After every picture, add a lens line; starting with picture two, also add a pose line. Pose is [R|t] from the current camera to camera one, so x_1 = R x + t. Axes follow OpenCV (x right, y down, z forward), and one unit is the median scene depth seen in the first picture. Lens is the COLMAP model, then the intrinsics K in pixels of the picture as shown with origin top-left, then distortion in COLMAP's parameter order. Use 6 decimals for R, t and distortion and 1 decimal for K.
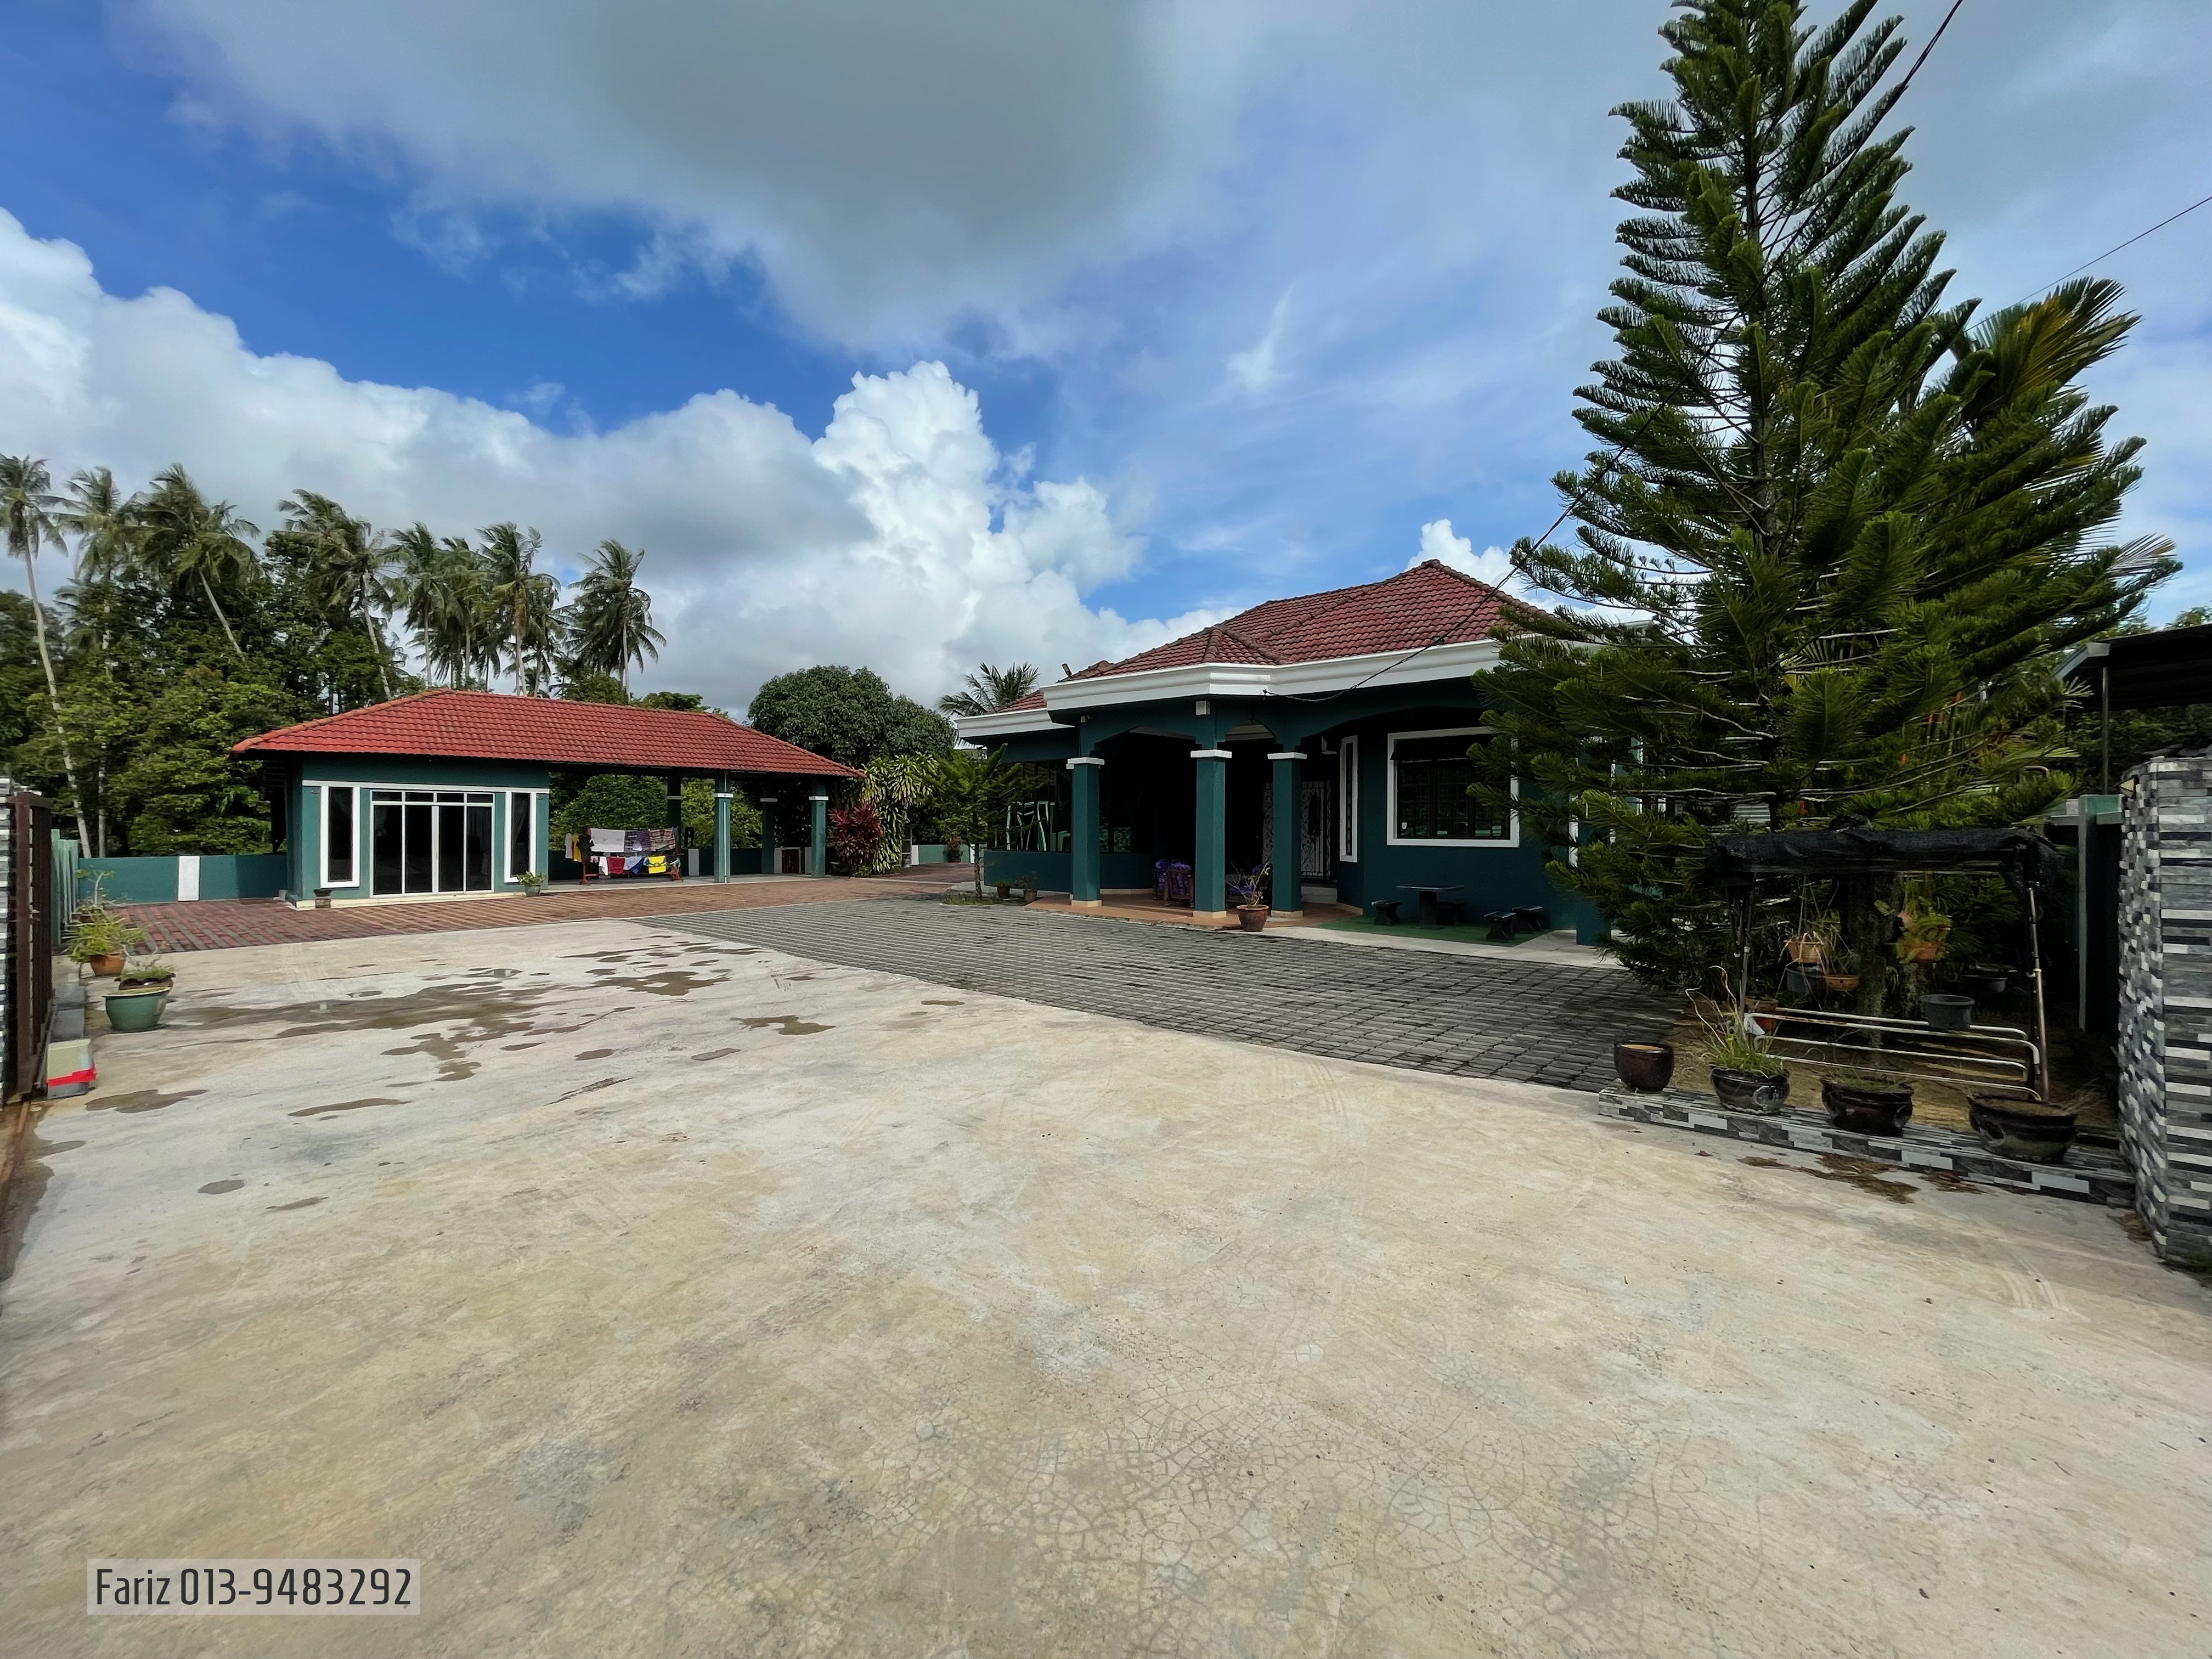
lens RADIAL K [[898.1, 0, 1090.5], [0, 898.1, 825.0], [0, 0, 1]] dist [0.000444, 0.000865]
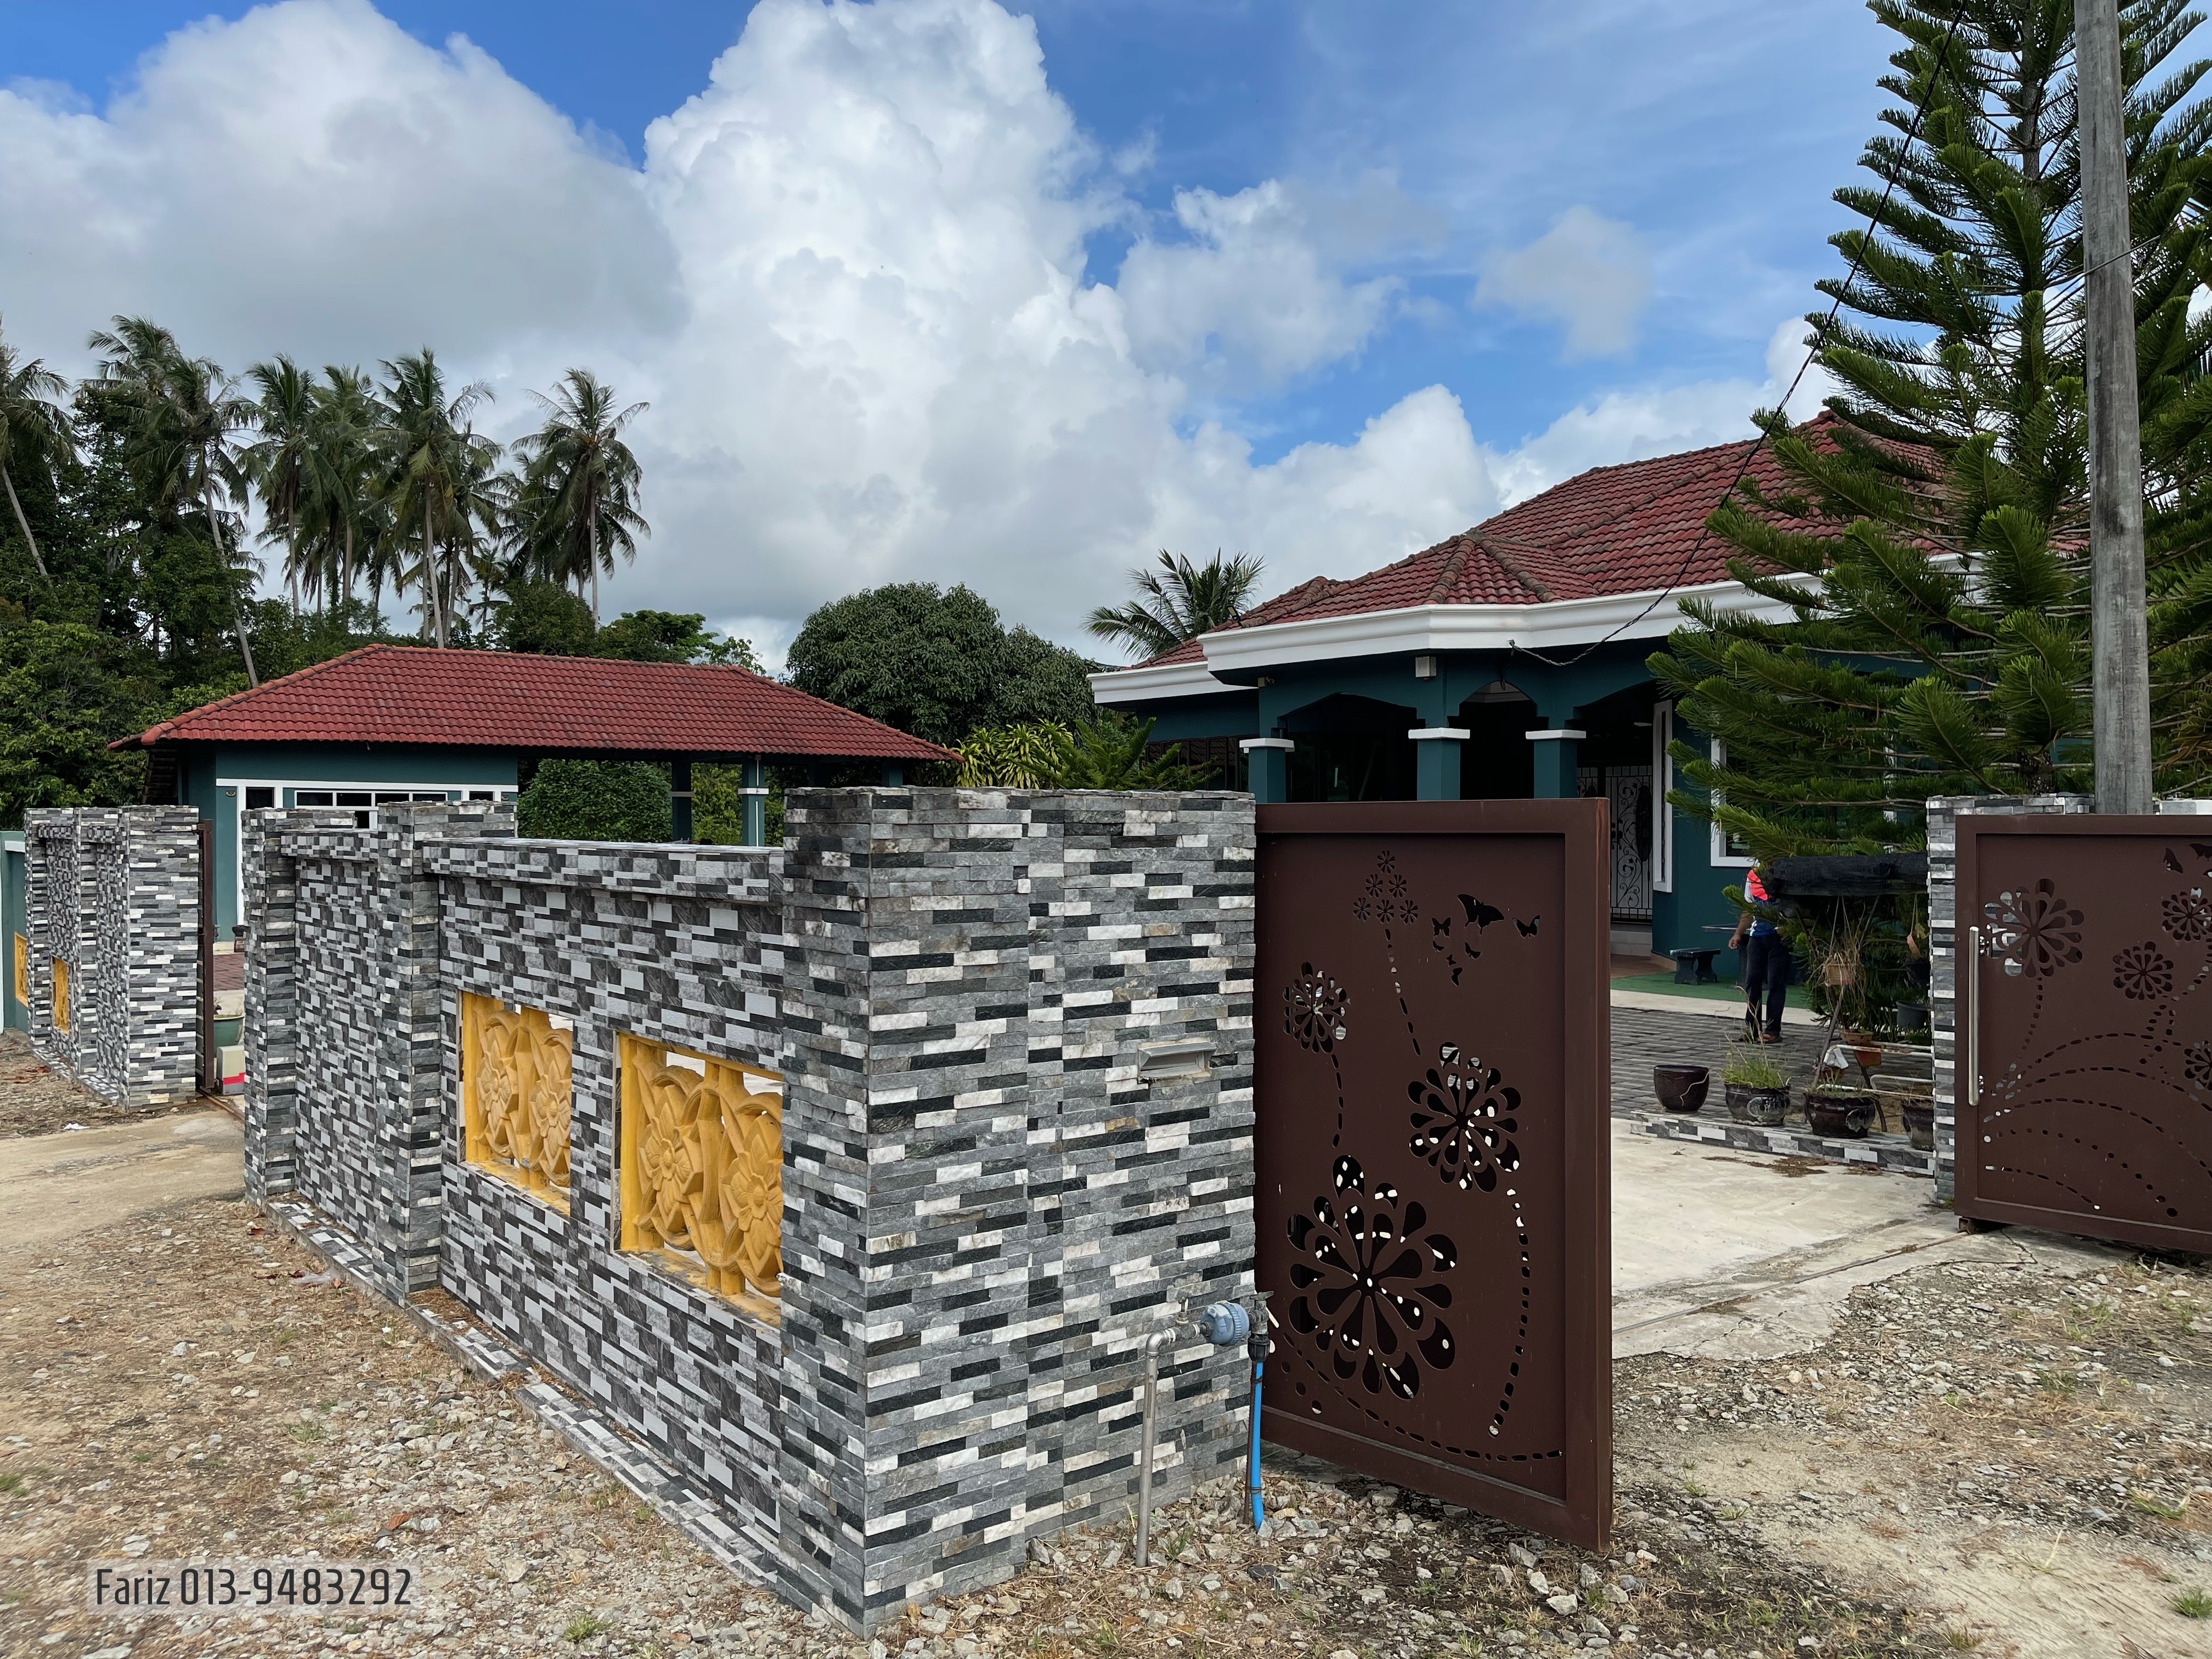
lens RADIAL K [[1686.6, 0, 1074.2], [0, 1686.6, 826.2], [0, 0, 1]] dist [0.051796, -0.054368]
pose [[0.982347, -0.004743, -0.187008, 0.091760], [0.004562, 0.999989, -0.001400, -0.006843], [0.187013, 0.000522, 0.982357, -0.292306]]
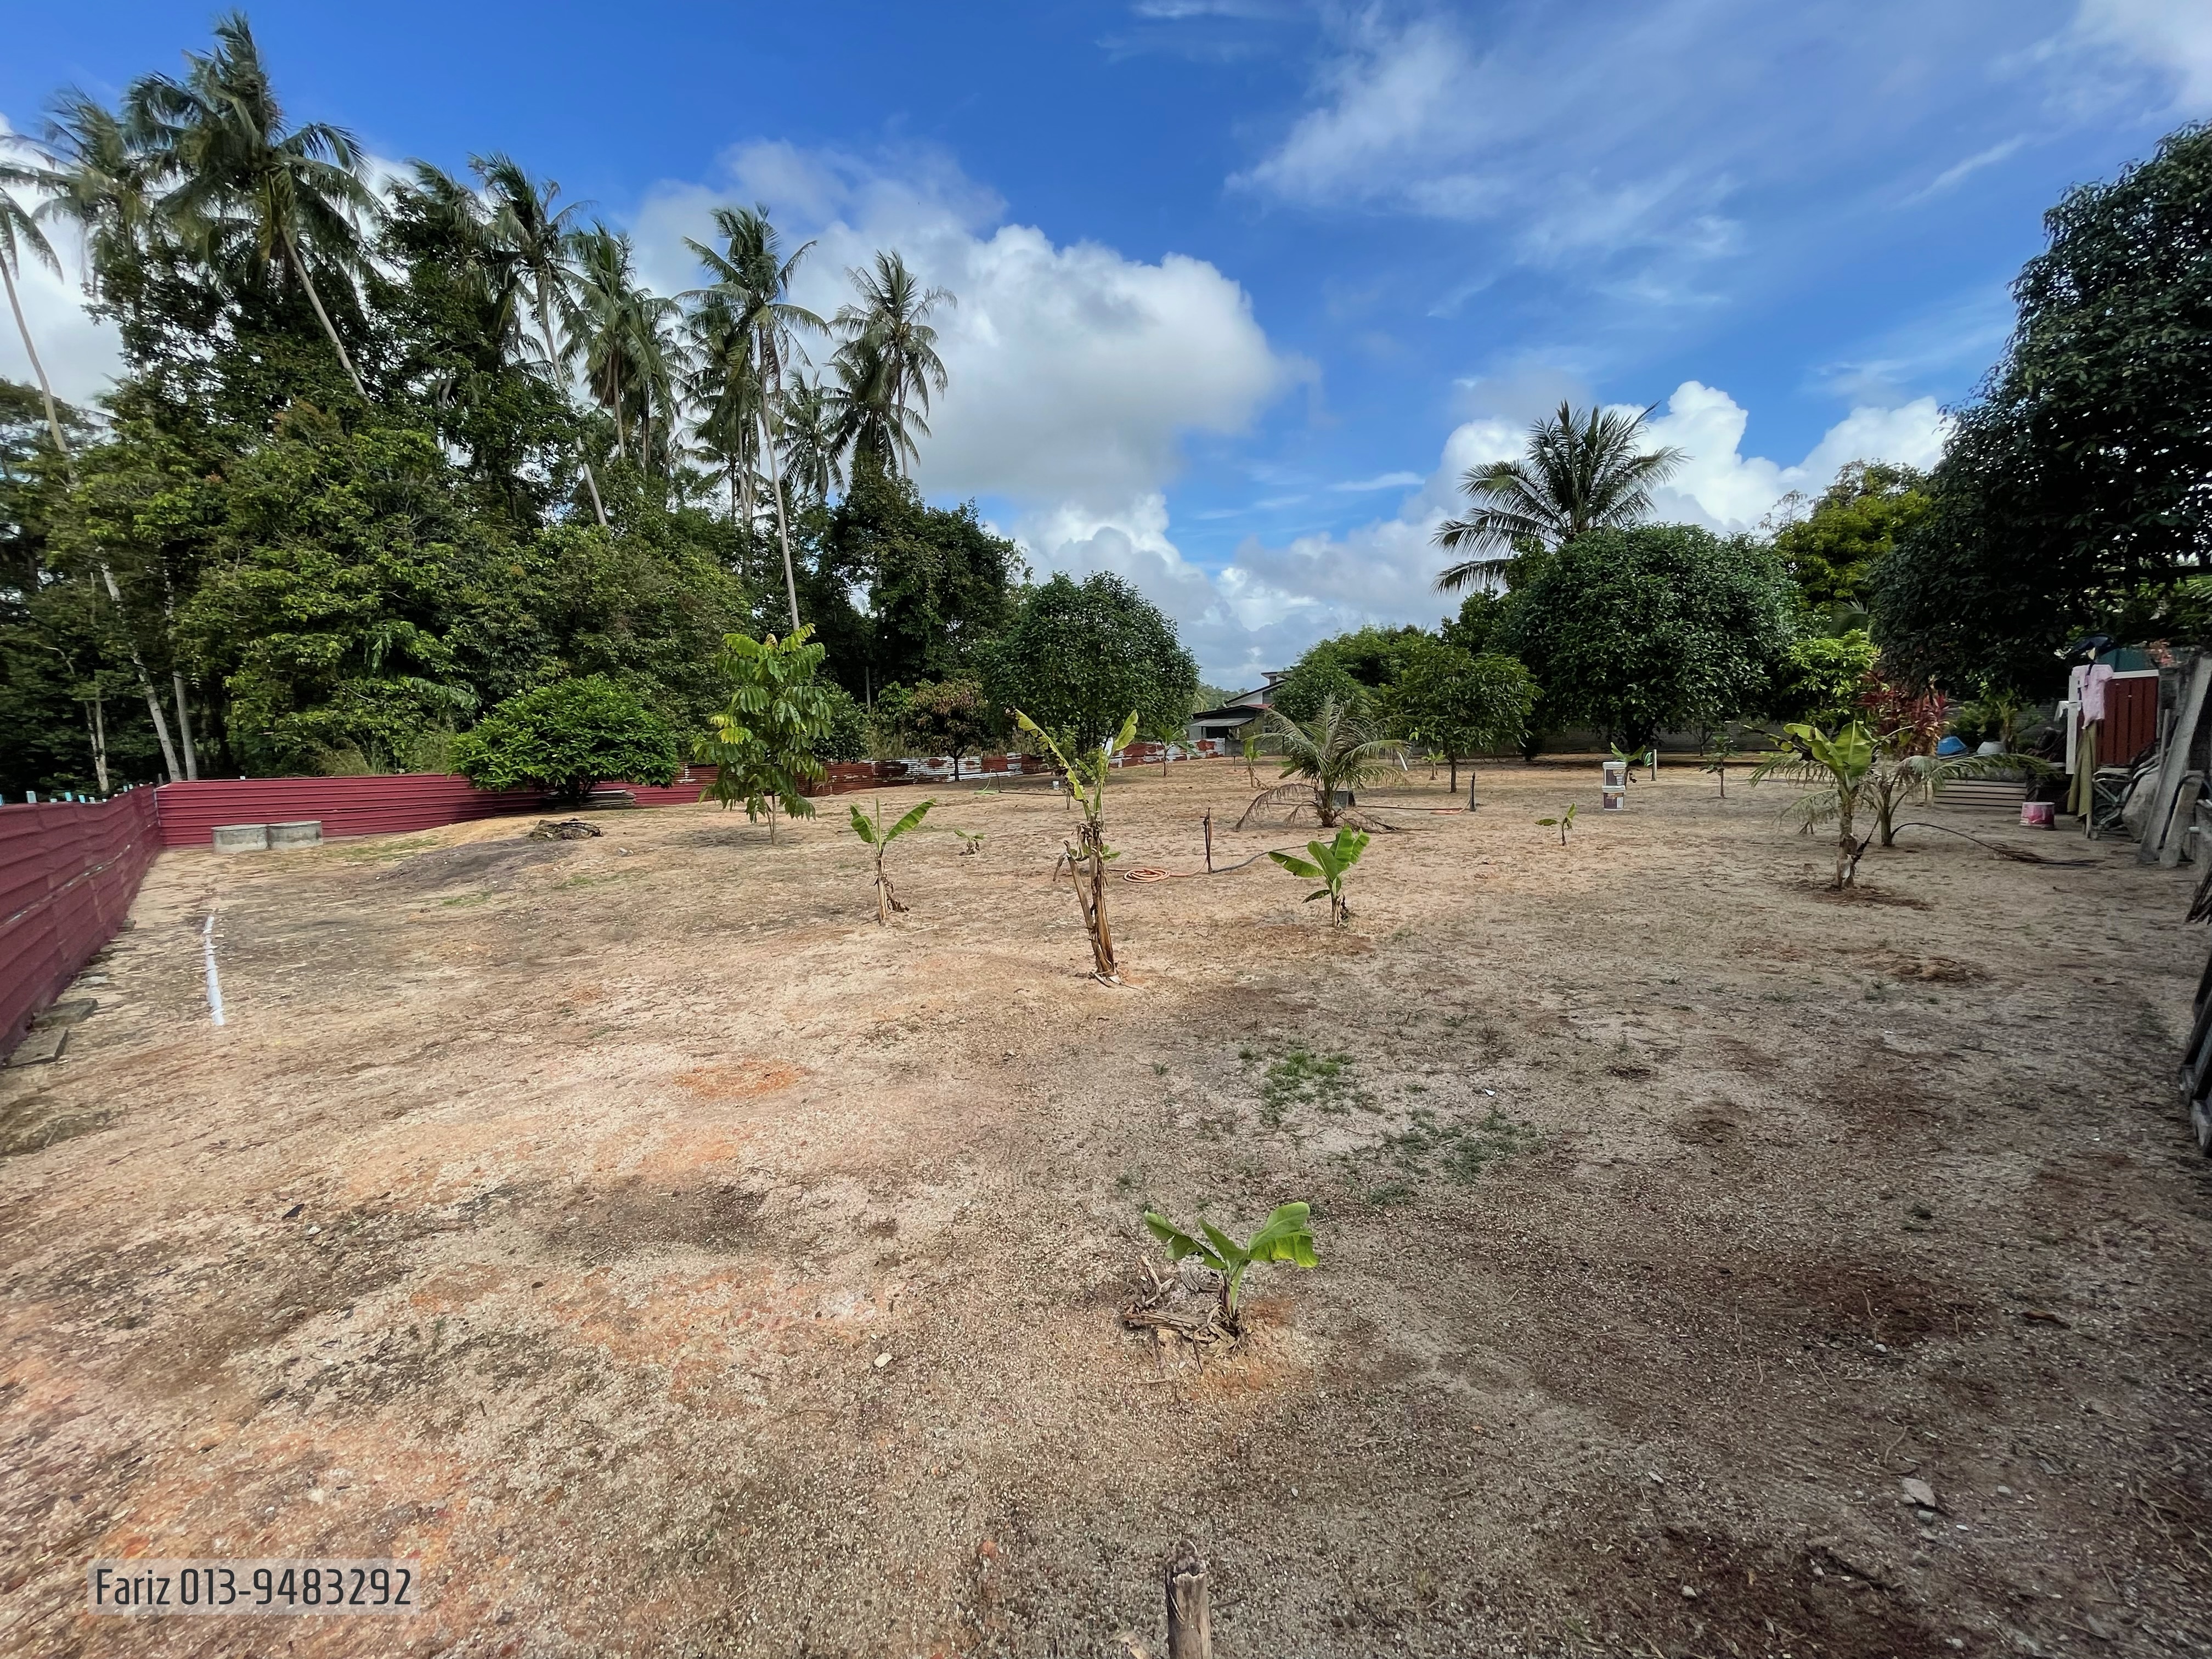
lens RADIAL K [[898.1, 0, 1109.4], [0, 898.1, 830.0], [0, 0, 1]] dist [0.000444, 0.000865]
pose [[0.998487, -0.009727, -0.054117, -1.514417], [0.015917, 0.993221, 0.115147, 0.085100], [0.052630, -0.115834, 0.991873, 1.449910]]
